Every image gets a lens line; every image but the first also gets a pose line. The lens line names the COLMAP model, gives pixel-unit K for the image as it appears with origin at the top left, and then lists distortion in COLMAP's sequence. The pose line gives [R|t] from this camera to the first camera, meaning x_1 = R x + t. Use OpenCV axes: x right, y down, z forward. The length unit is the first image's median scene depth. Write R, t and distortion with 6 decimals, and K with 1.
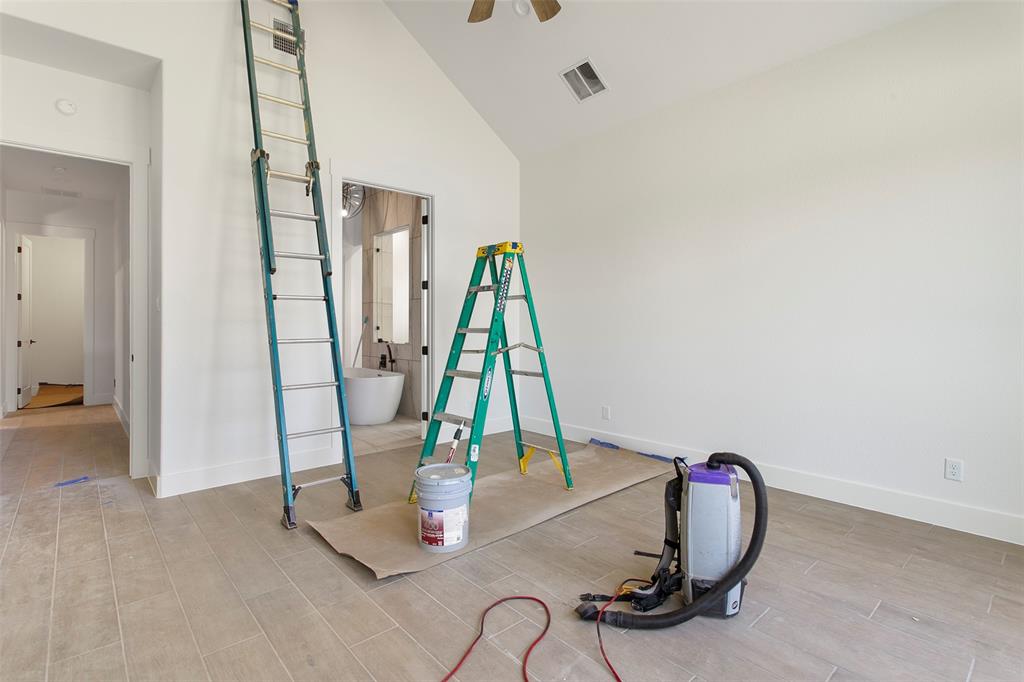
lens RADIAL K [[493.0, 0, 511.8], [0, 493.0, 326.3], [0, 0, 1]] dist [-0.000345, 0.000270]
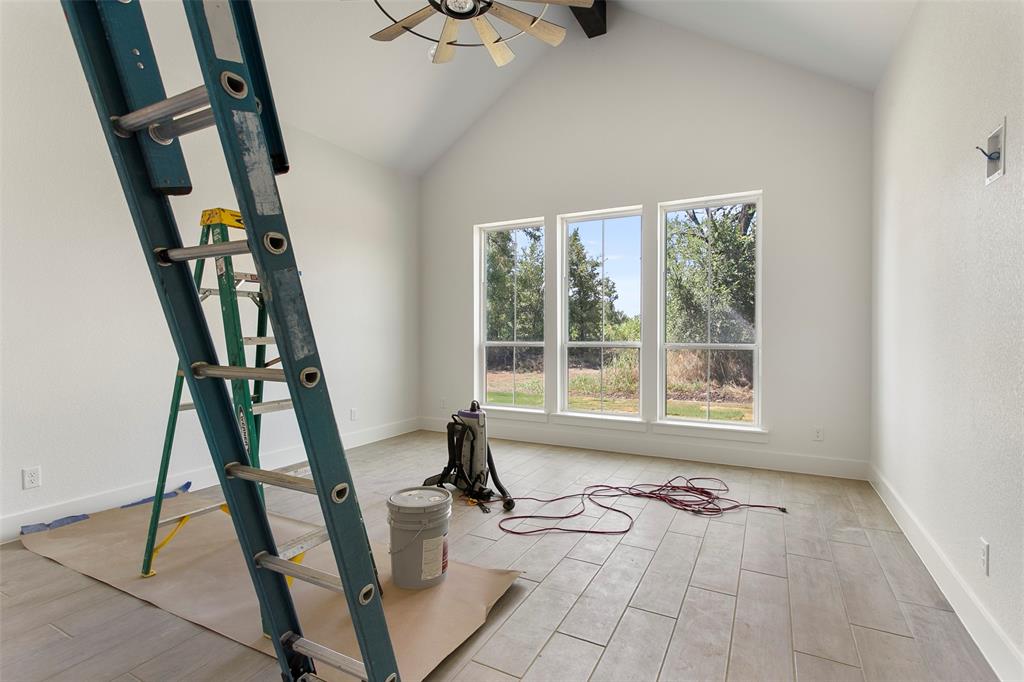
lens RADIAL K [[493.0, 0, 511.8], [0, 493.0, 326.3], [0, 0, 1]] dist [-0.000345, 0.000270]
pose [[-0.354200, 0.012336, 0.935089, -0.897761], [0.003920, 0.999924, -0.011707, -0.003236], [-0.935162, -0.000481, -0.354221, 1.005589]]
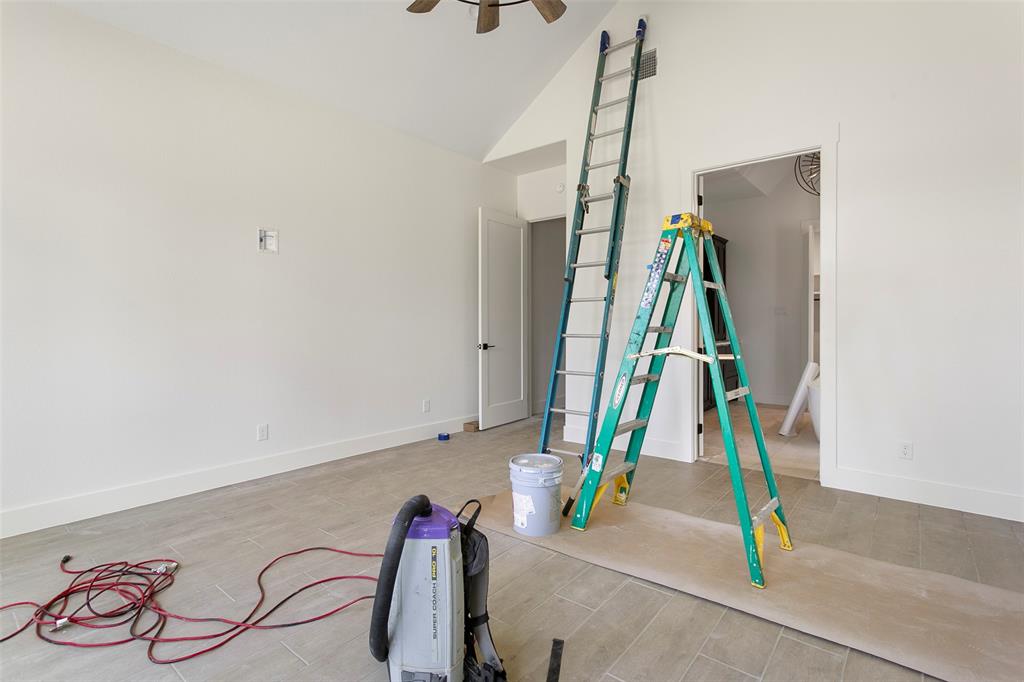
lens RADIAL K [[493.0, 0, 511.8], [0, 493.0, 326.3], [0, 0, 1]] dist [-0.000345, 0.000270]
pose [[0.153394, 0.009921, -0.988115, 0.784060], [0.000235, 0.999949, 0.010076, -0.006412], [0.988165, -0.001778, 0.153383, 0.680662]]
